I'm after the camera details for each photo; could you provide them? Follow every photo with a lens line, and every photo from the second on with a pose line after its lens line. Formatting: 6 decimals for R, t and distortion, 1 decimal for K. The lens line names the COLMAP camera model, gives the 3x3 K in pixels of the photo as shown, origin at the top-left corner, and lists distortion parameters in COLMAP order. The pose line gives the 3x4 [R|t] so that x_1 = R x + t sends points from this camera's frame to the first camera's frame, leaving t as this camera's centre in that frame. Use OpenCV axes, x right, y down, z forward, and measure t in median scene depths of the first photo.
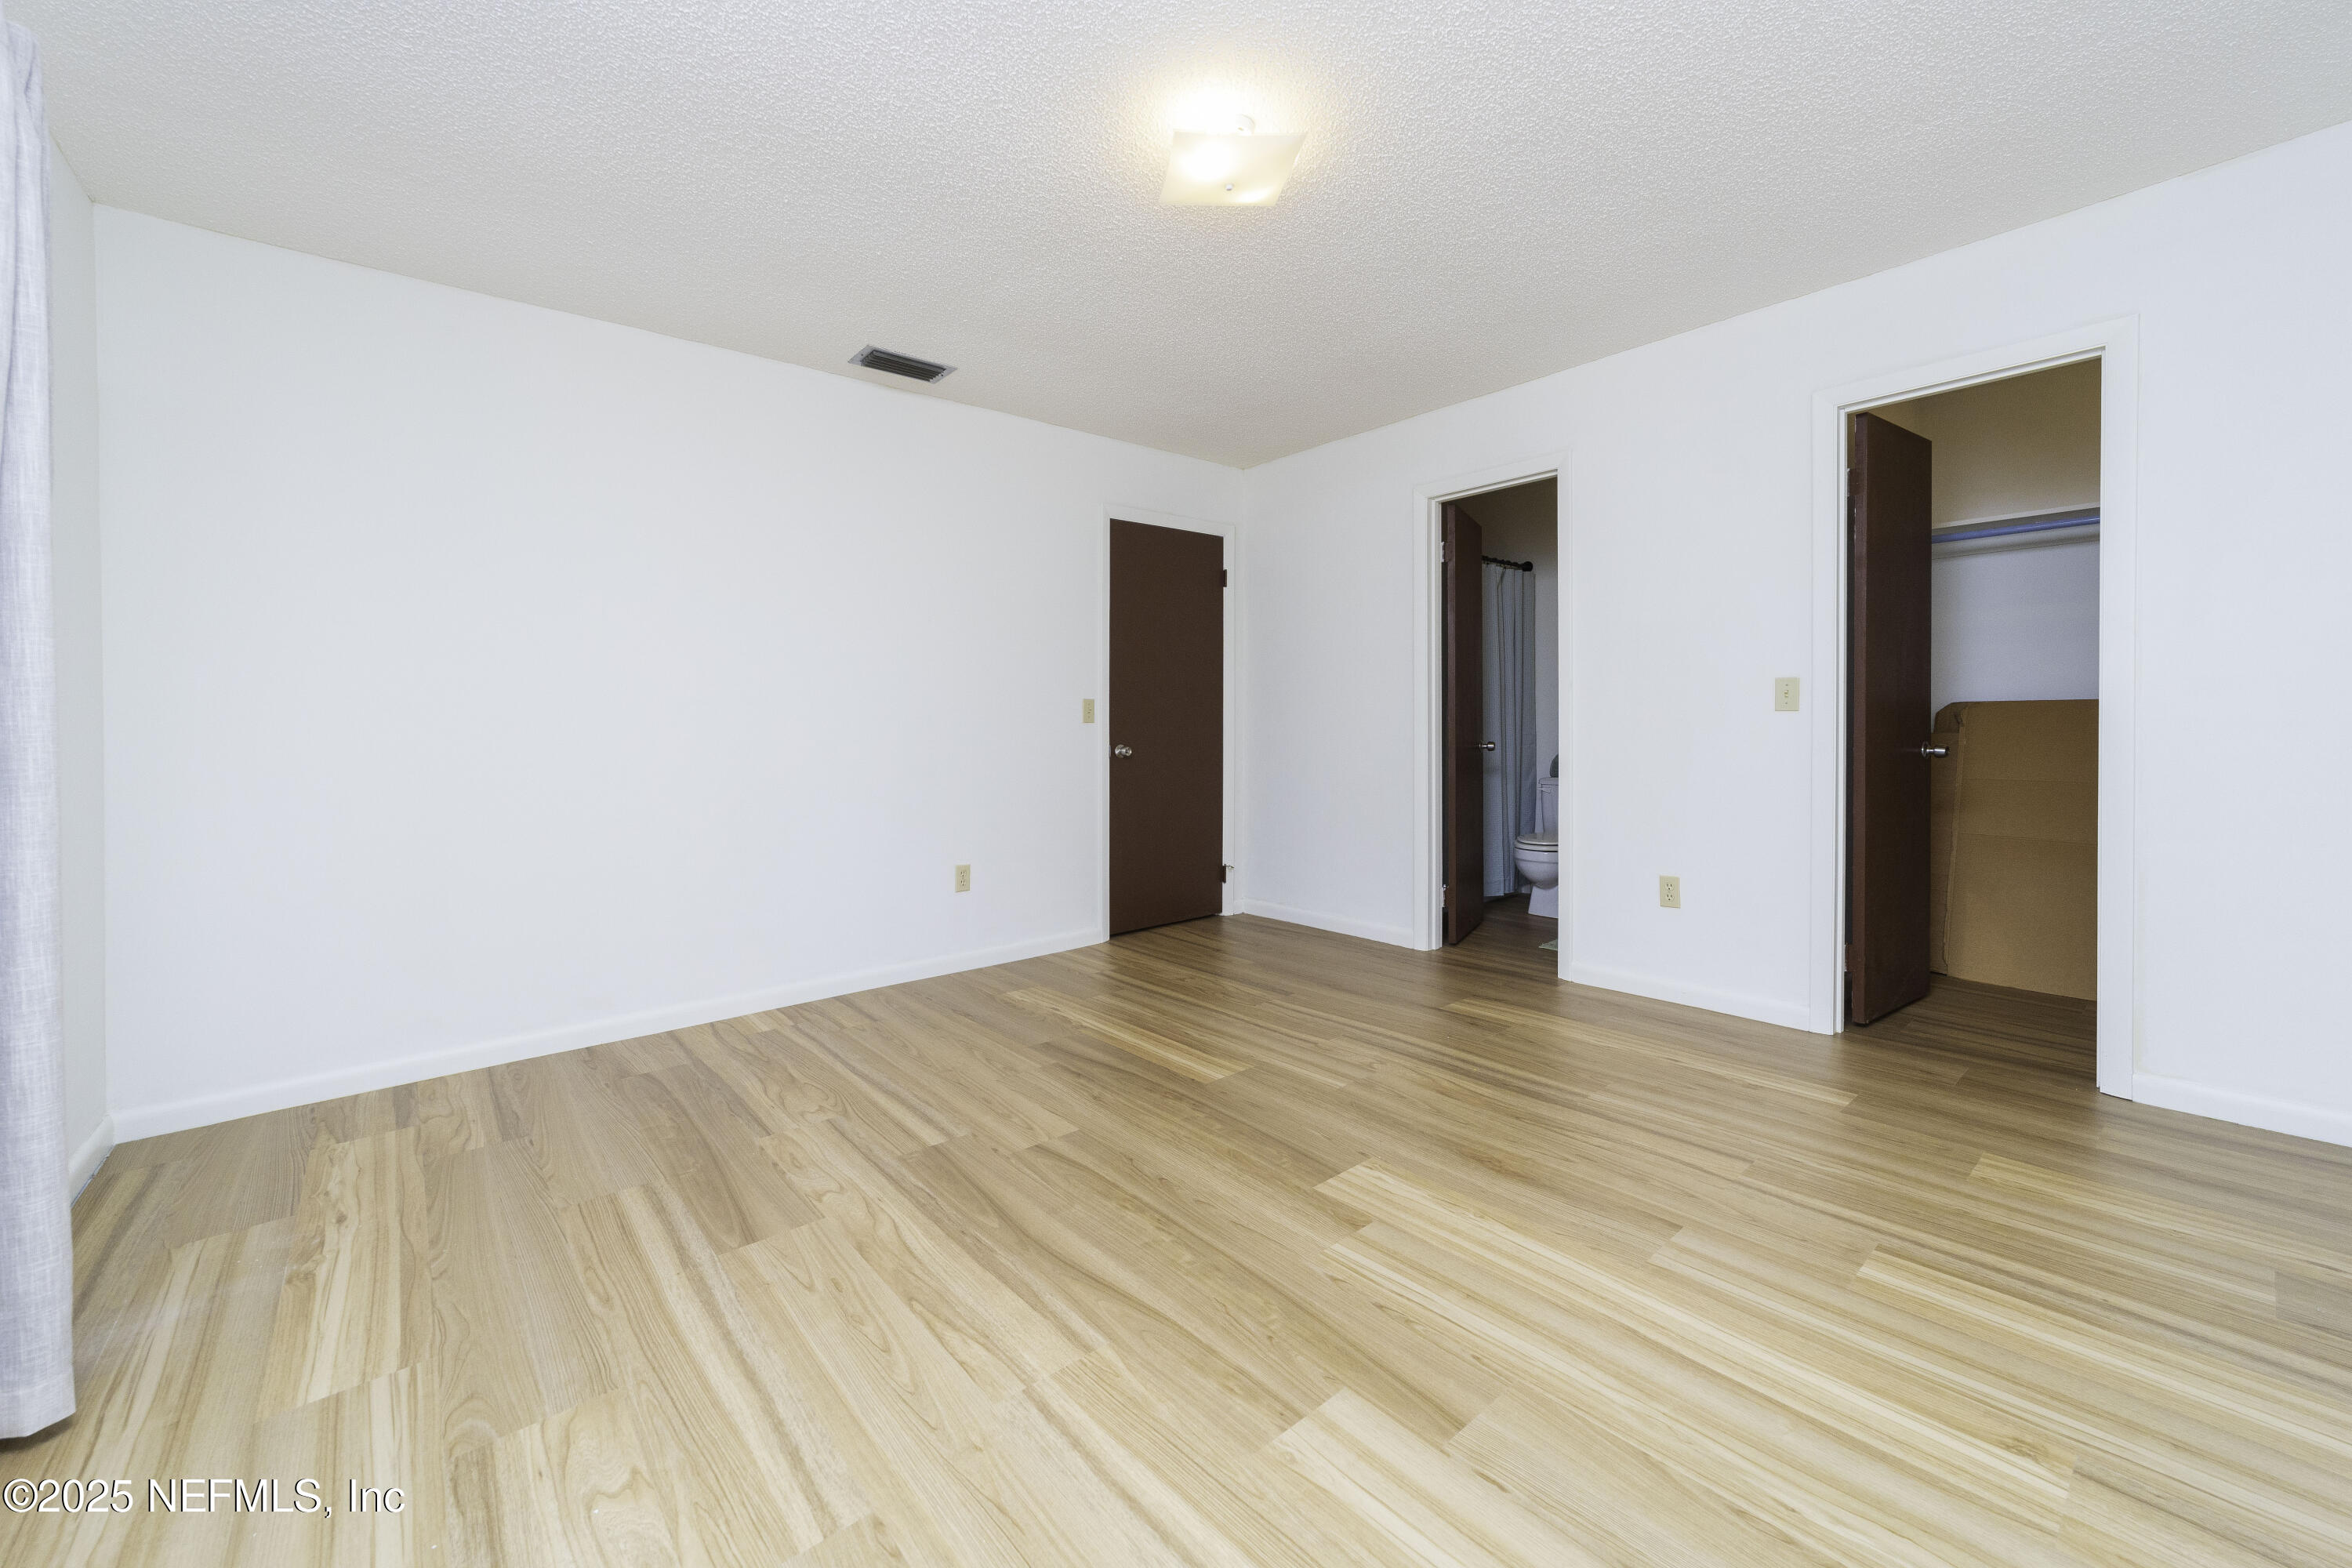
lens RADIAL K [[904.0, 0, 1168.0], [0, 904.0, 787.6], [0, 0, 1]] dist [-0.018689, 0.008435]
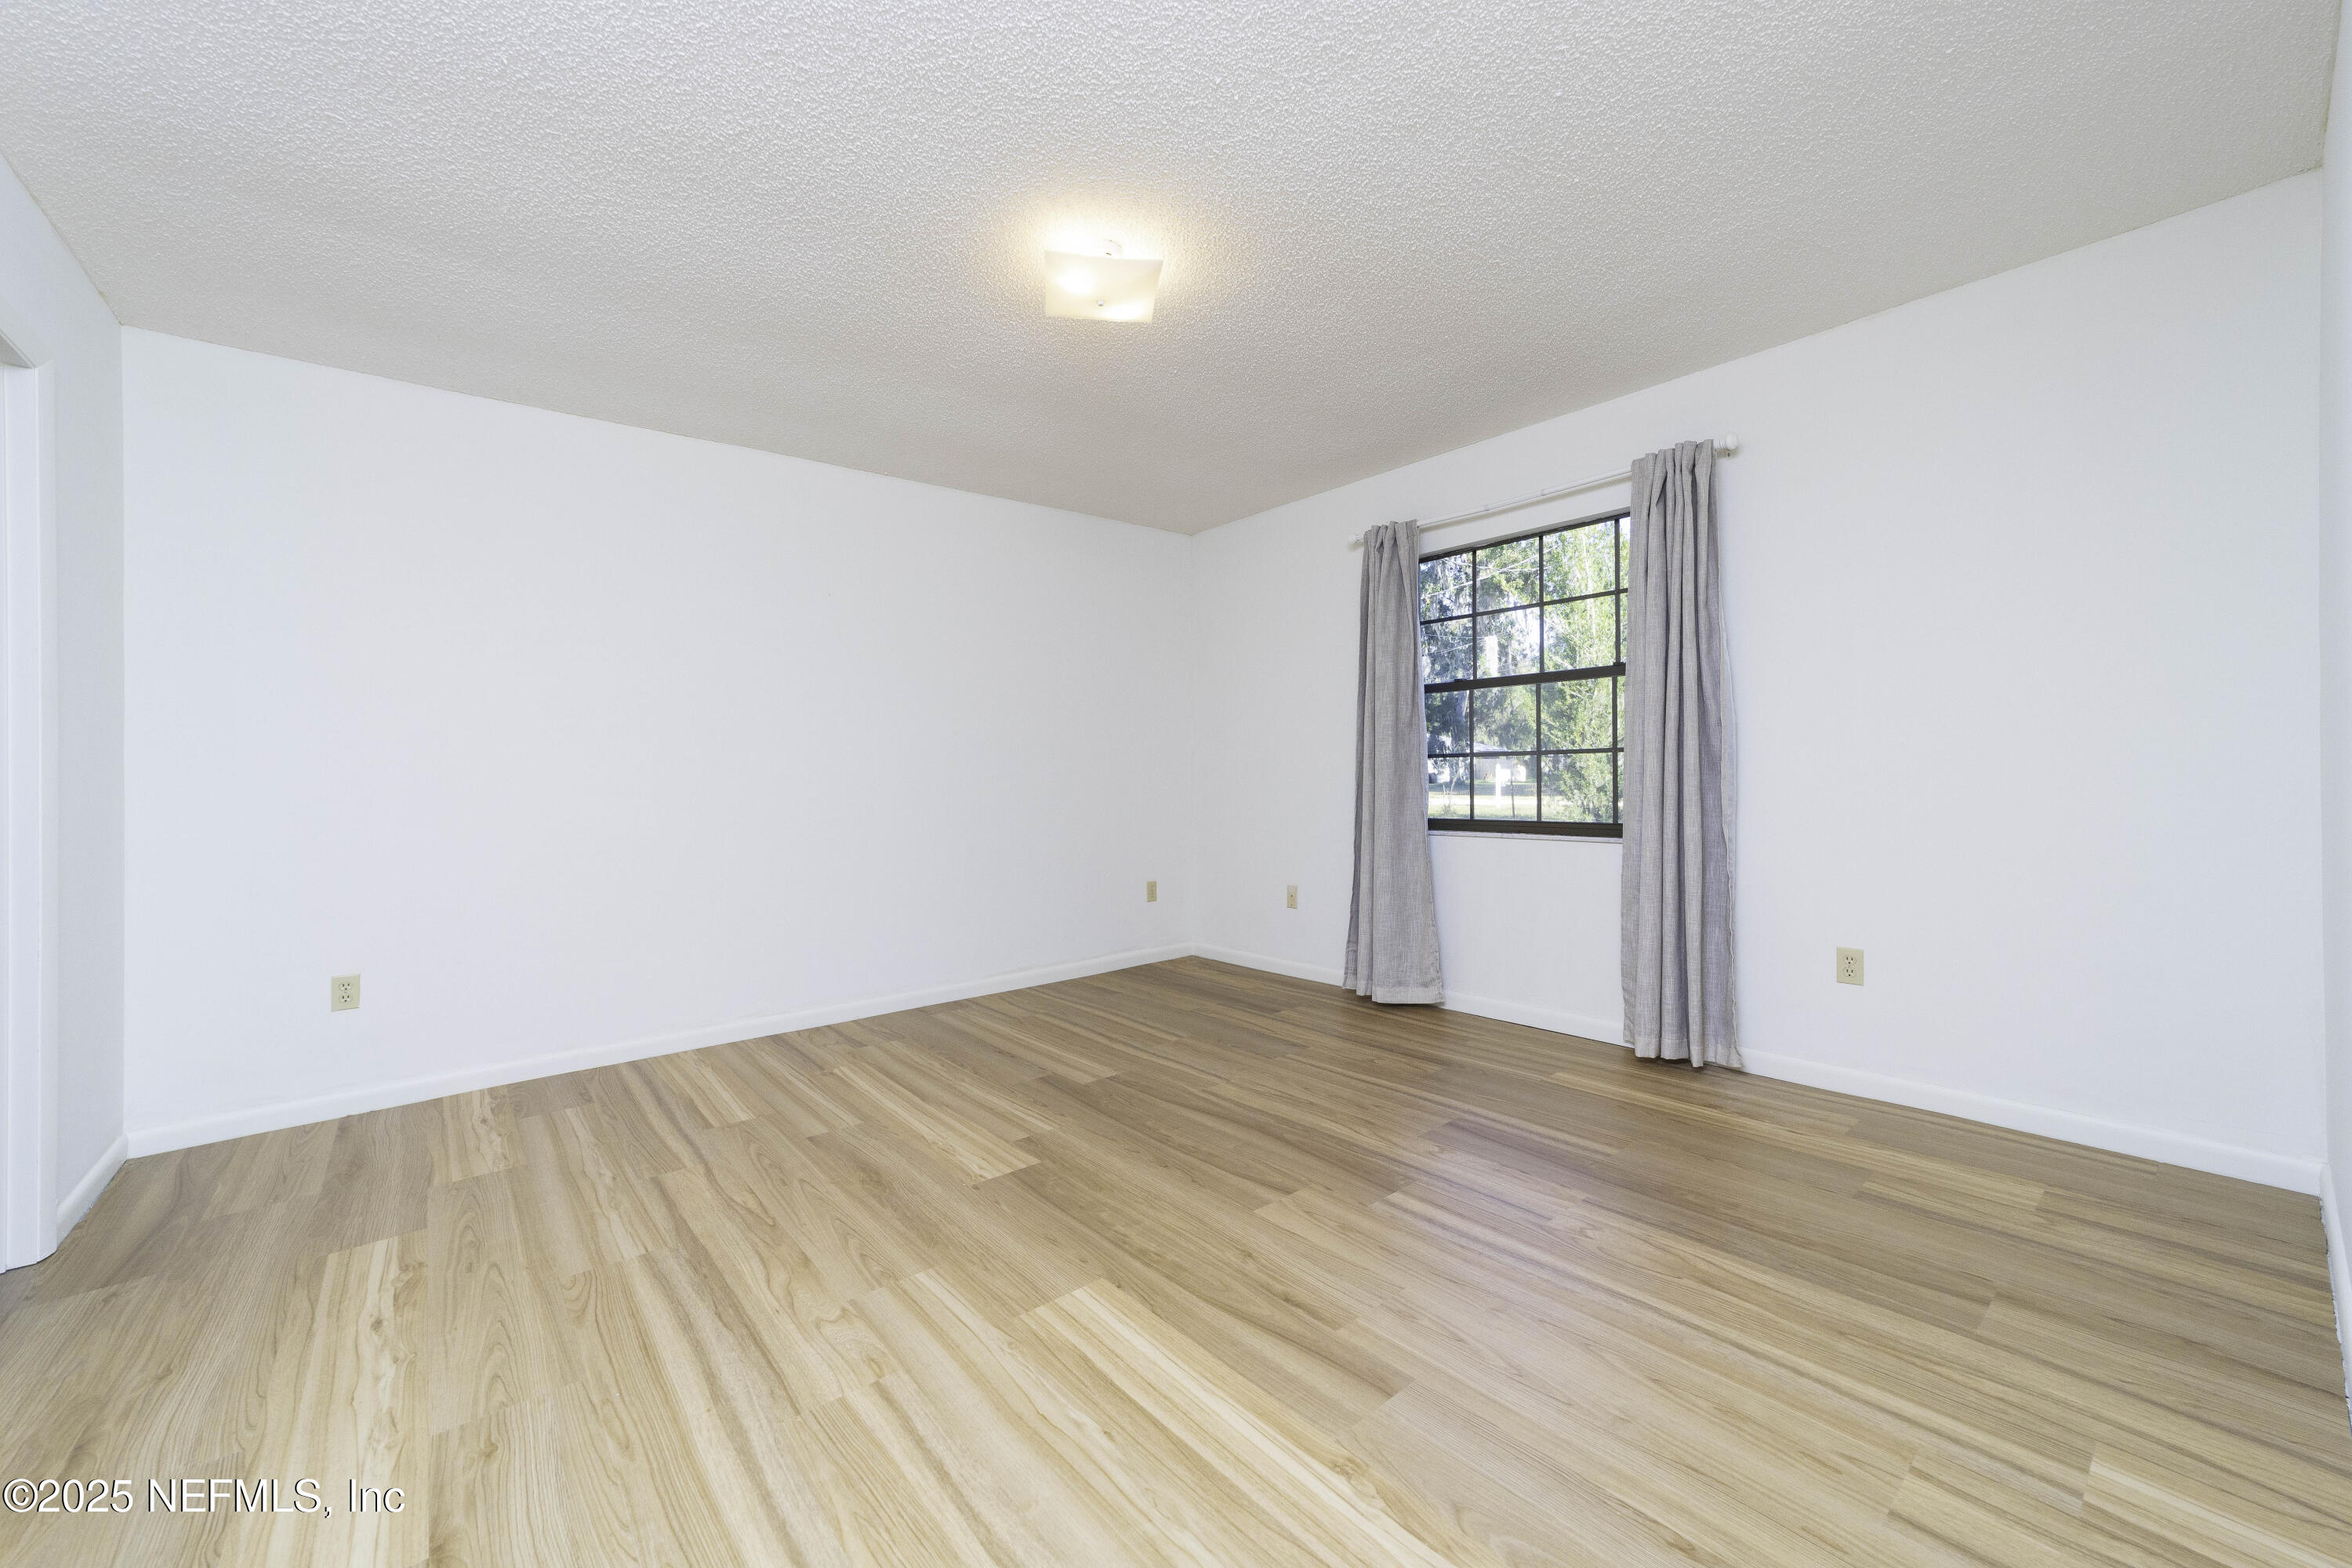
lens RADIAL K [[921.4, 0, 1143.9], [0, 921.4, 765.9], [0, 0, 1]] dist [-0.018237, 0.008906]
pose [[-0.998582, 0.038522, 0.036757, -0.039415], [0.040636, 0.997453, 0.058624, -0.143419], [-0.034405, 0.060035, -0.997603, 1.995107]]
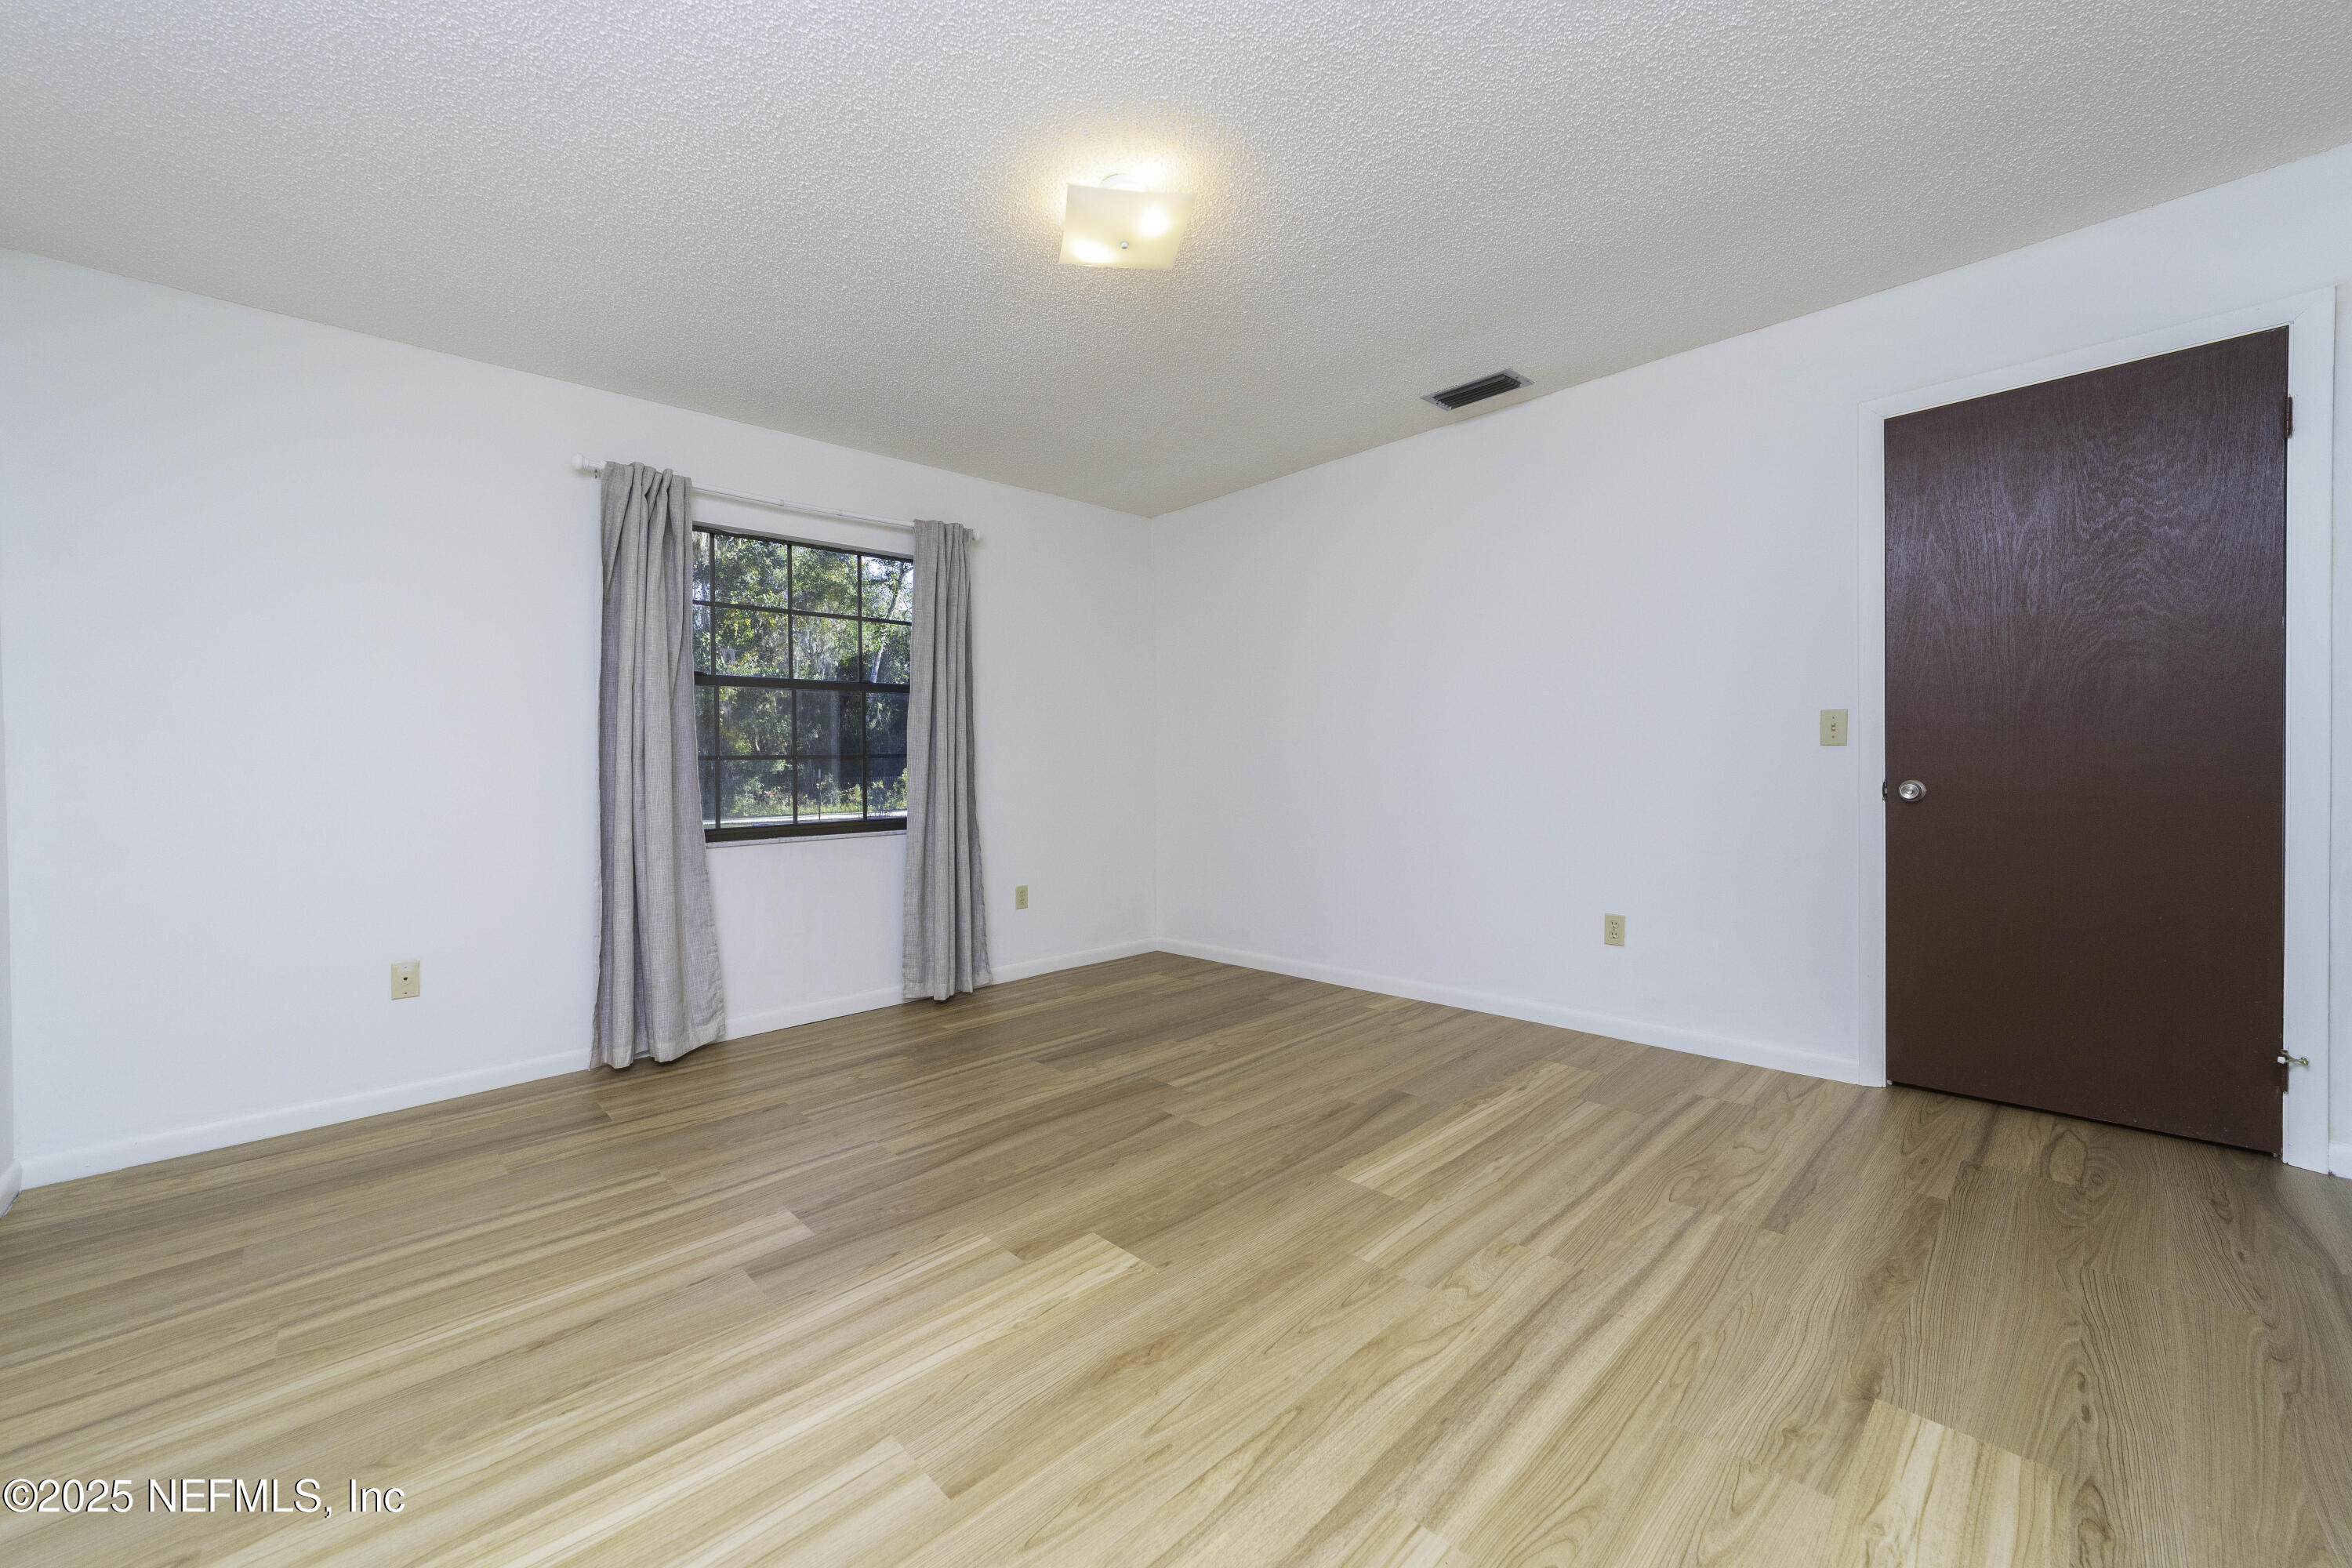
lens RADIAL K [[917.1, 0, 1183.6], [0, 917.1, 792.0], [0, 0, 1]] dist [-0.020152, 0.009422]
pose [[0.071024, 0.043828, -0.996511, 1.041603], [-0.047856, 0.998033, 0.040484, -0.078189], [0.996326, 0.044814, 0.072982, 0.909148]]
